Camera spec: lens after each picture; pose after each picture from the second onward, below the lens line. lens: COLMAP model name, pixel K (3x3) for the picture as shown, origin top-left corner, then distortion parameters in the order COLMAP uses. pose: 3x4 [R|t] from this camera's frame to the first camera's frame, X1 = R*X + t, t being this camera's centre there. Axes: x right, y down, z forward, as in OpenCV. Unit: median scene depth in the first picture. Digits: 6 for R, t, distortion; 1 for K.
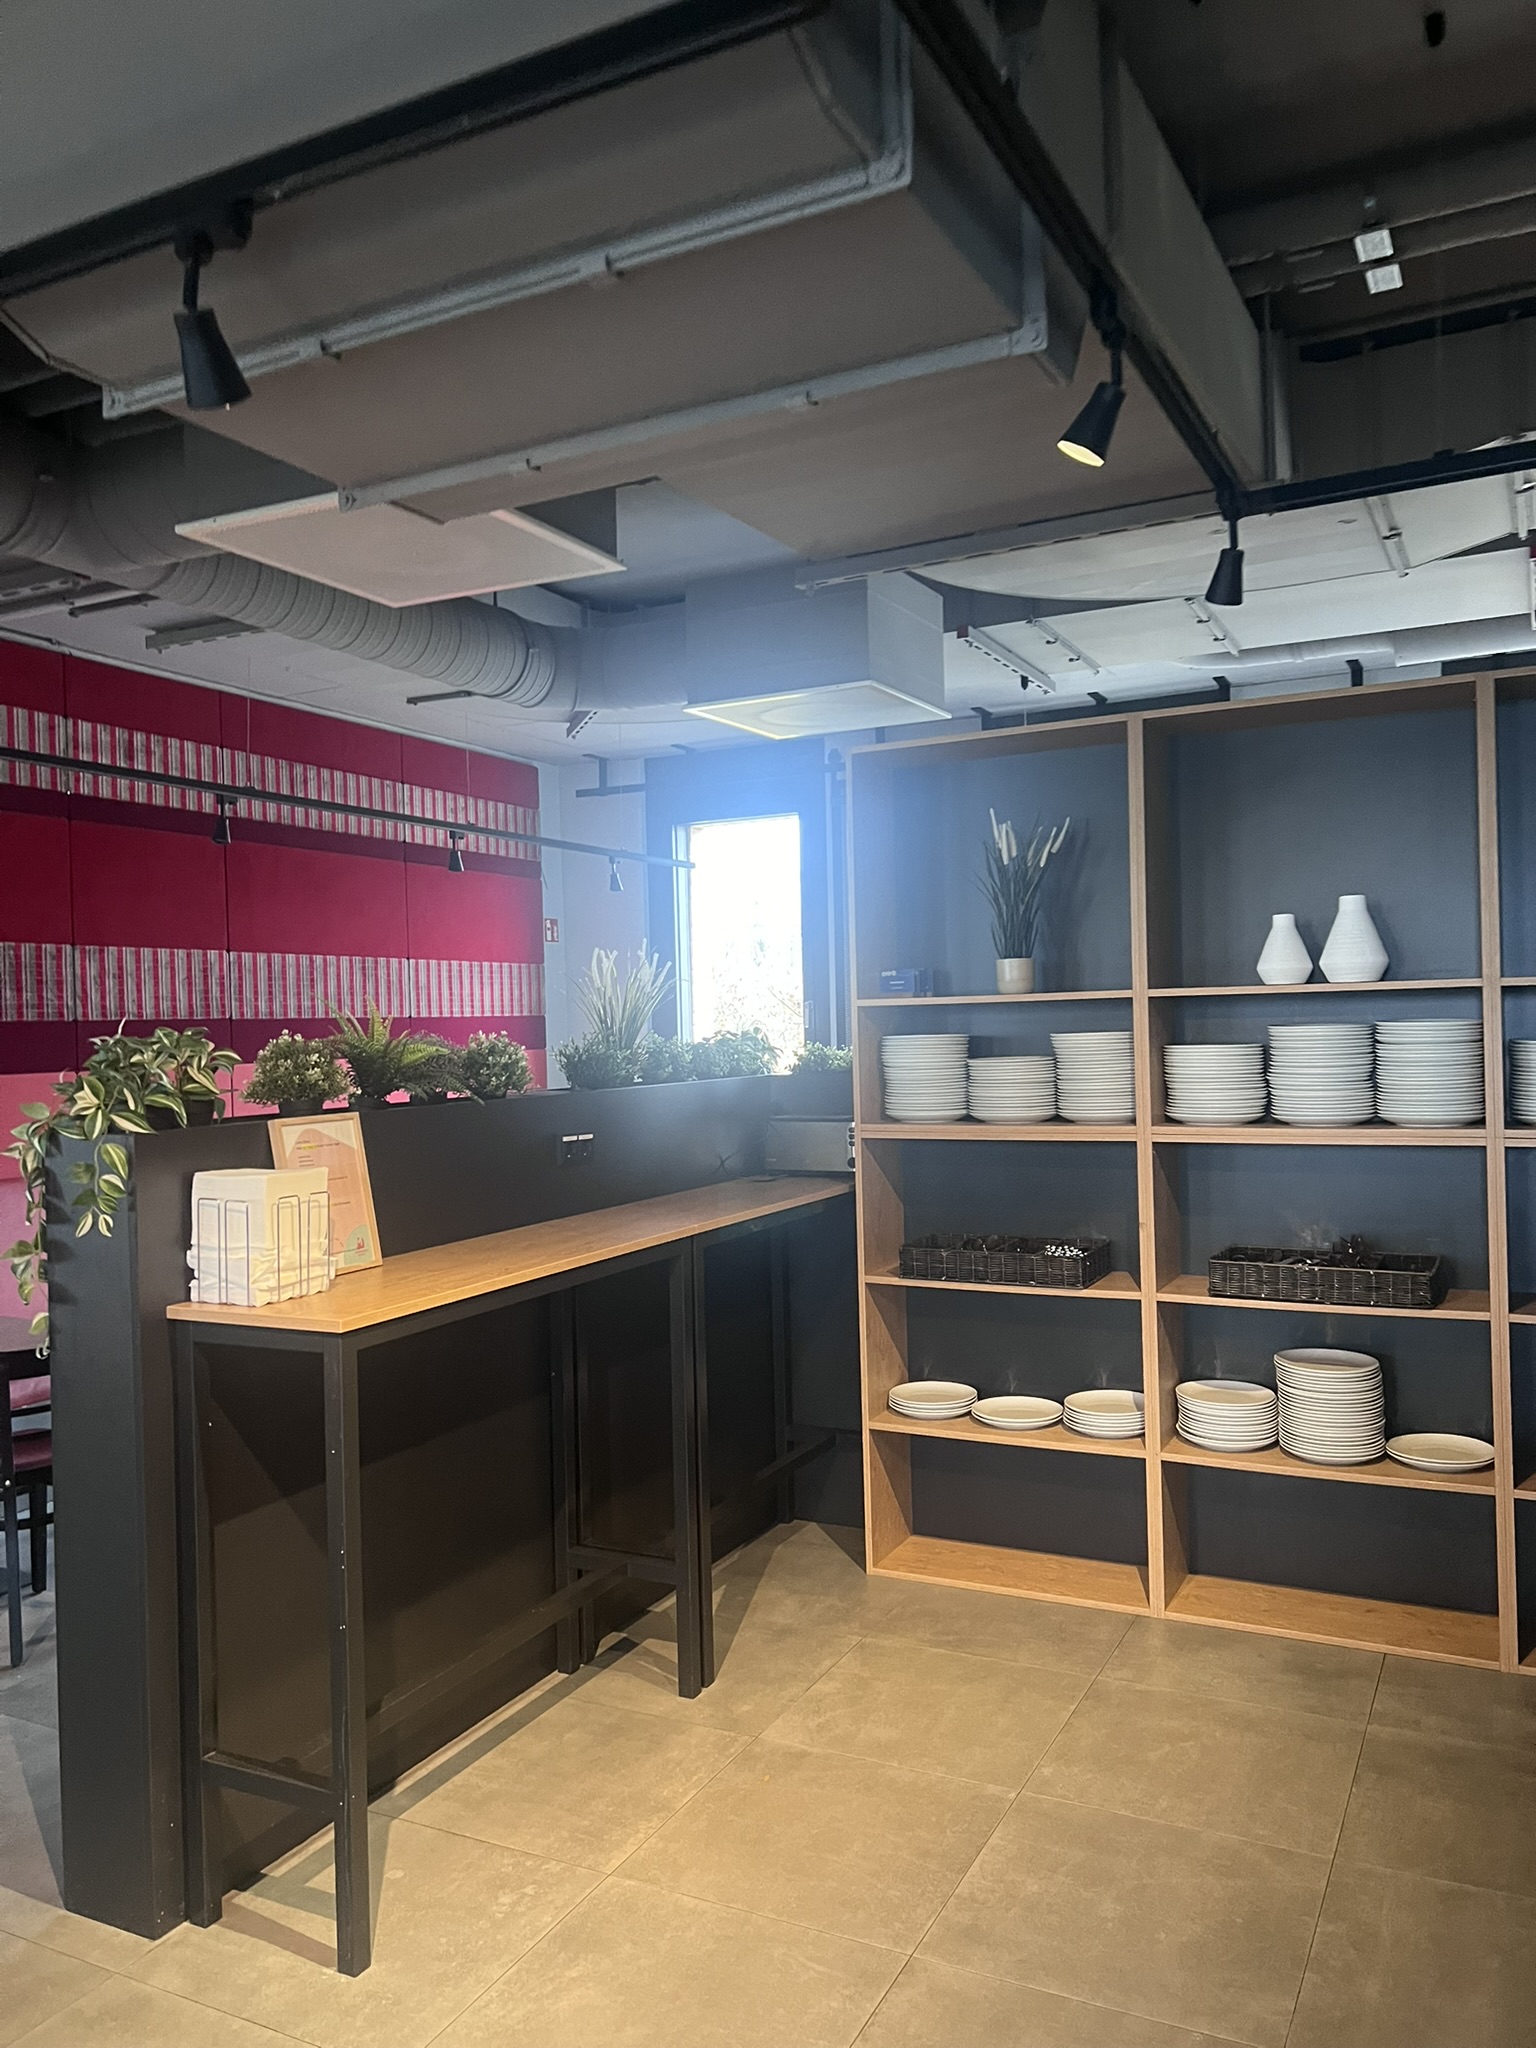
lens RADIAL K [[1533.6, 0, 767.4], [0, 1533.6, 1019.9], [0, 0, 1]] dist [0.029332, -0.004628]
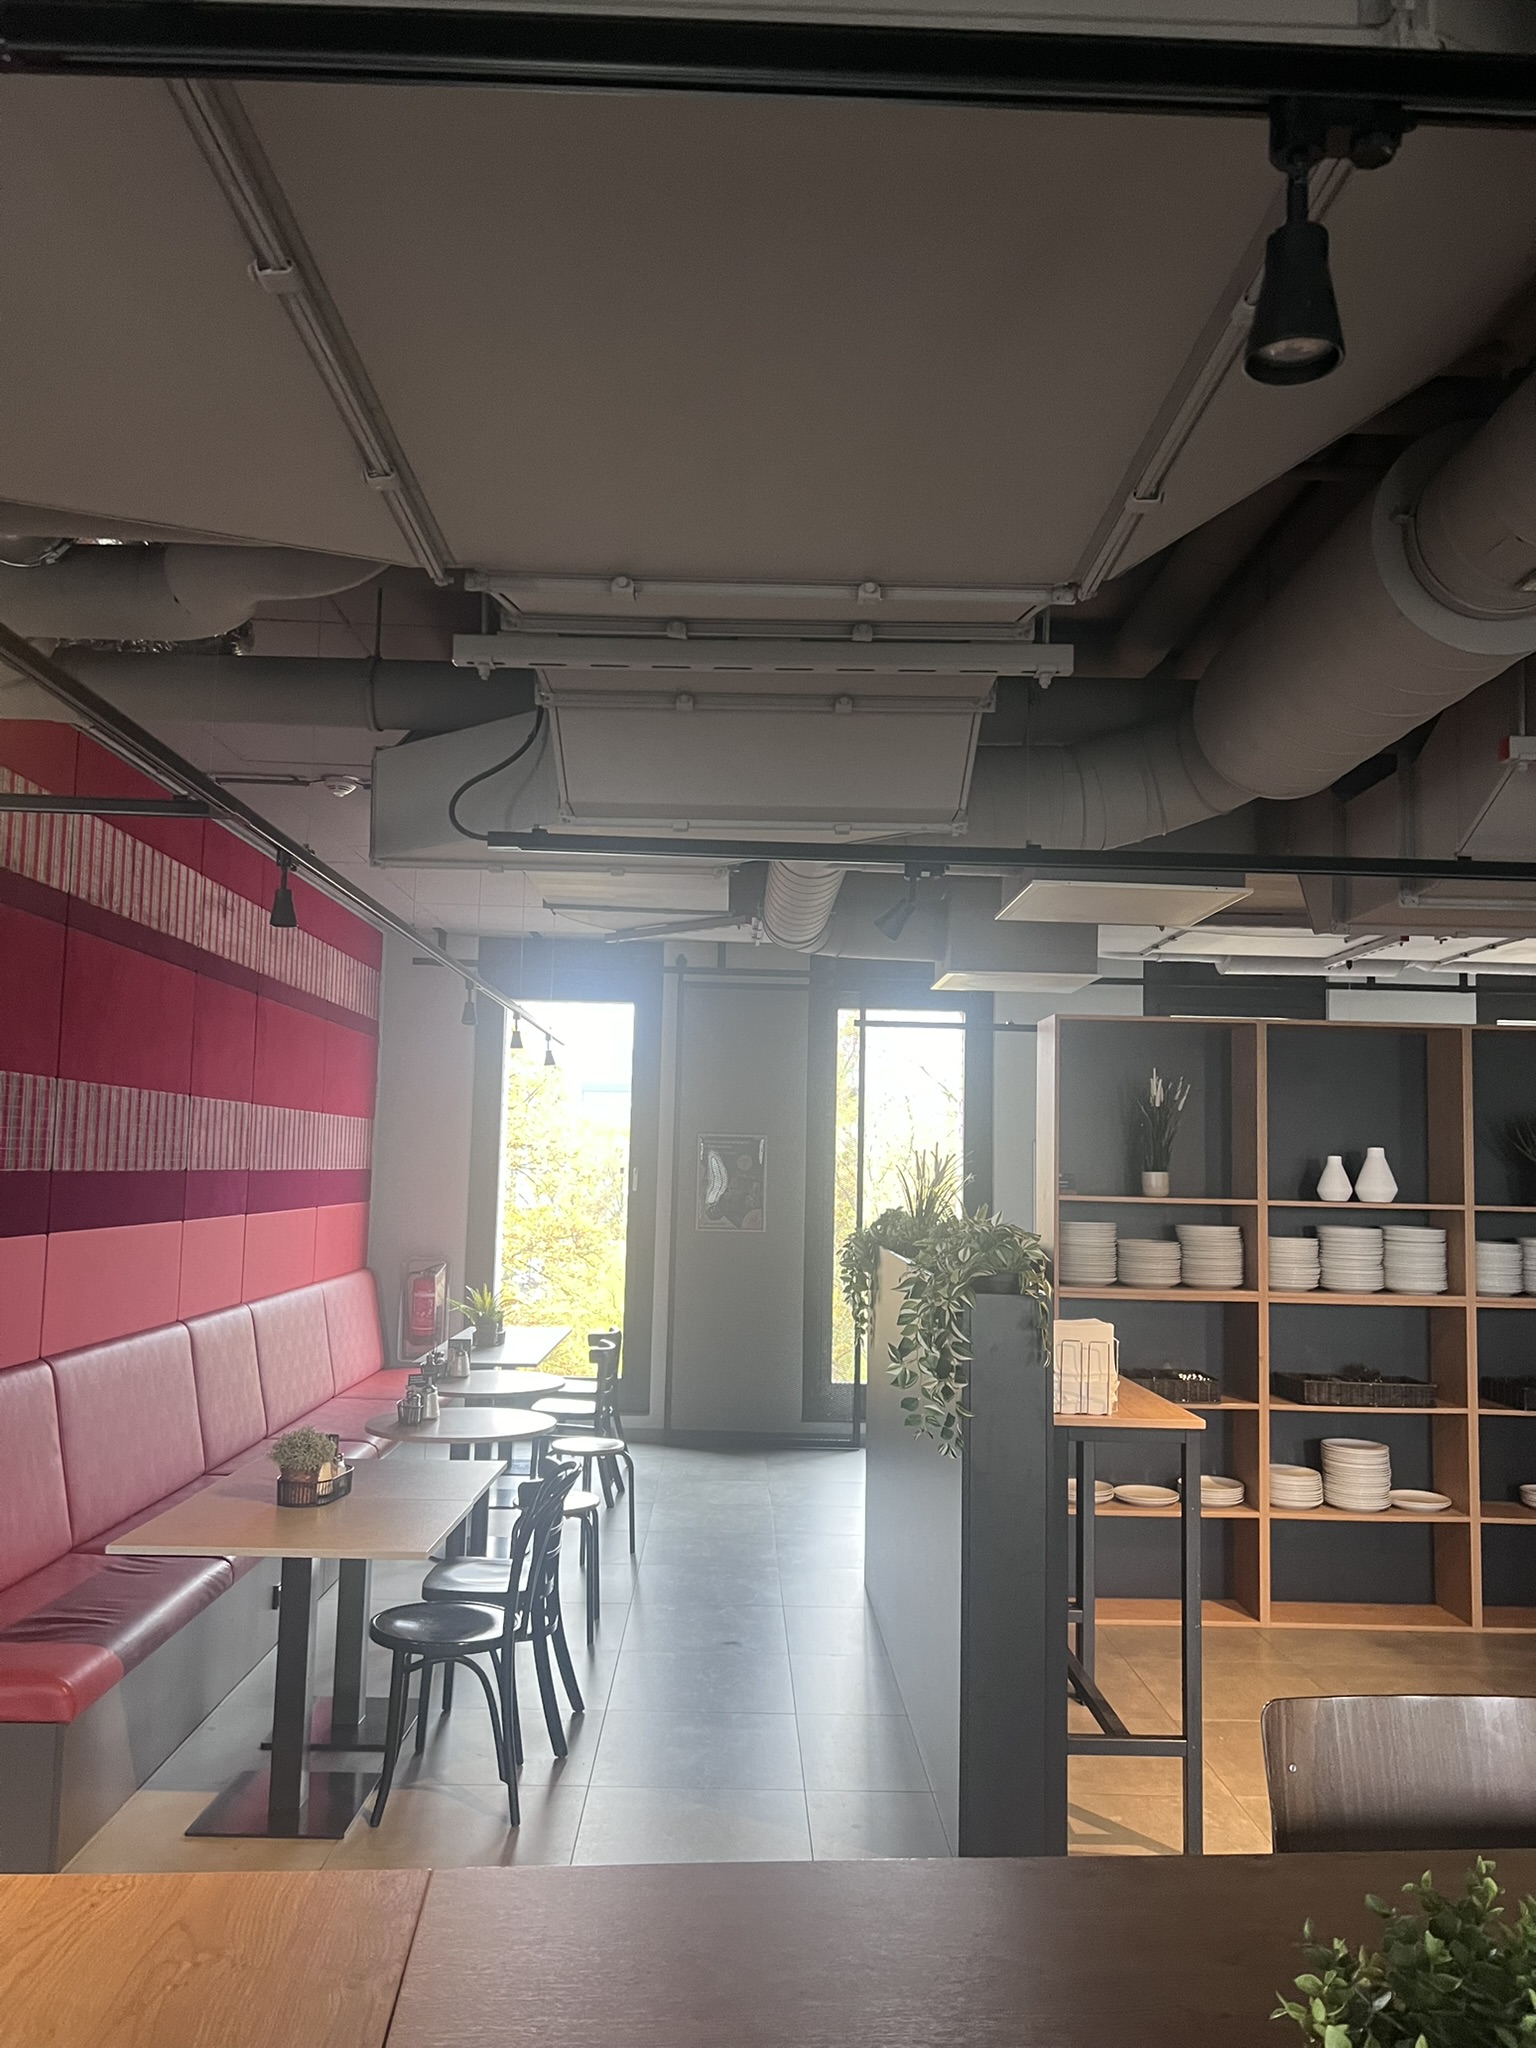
lens RADIAL K [[1533.6, 0, 773.4], [0, 1533.6, 1030.8], [0, 0, 1]] dist [0.029332, -0.004628]
pose [[0.876809, 0.088295, 0.472662, -0.929130], [-0.047219, 0.994056, -0.098100, -0.014686], [-0.478514, 0.063697, 0.875766, -0.110402]]
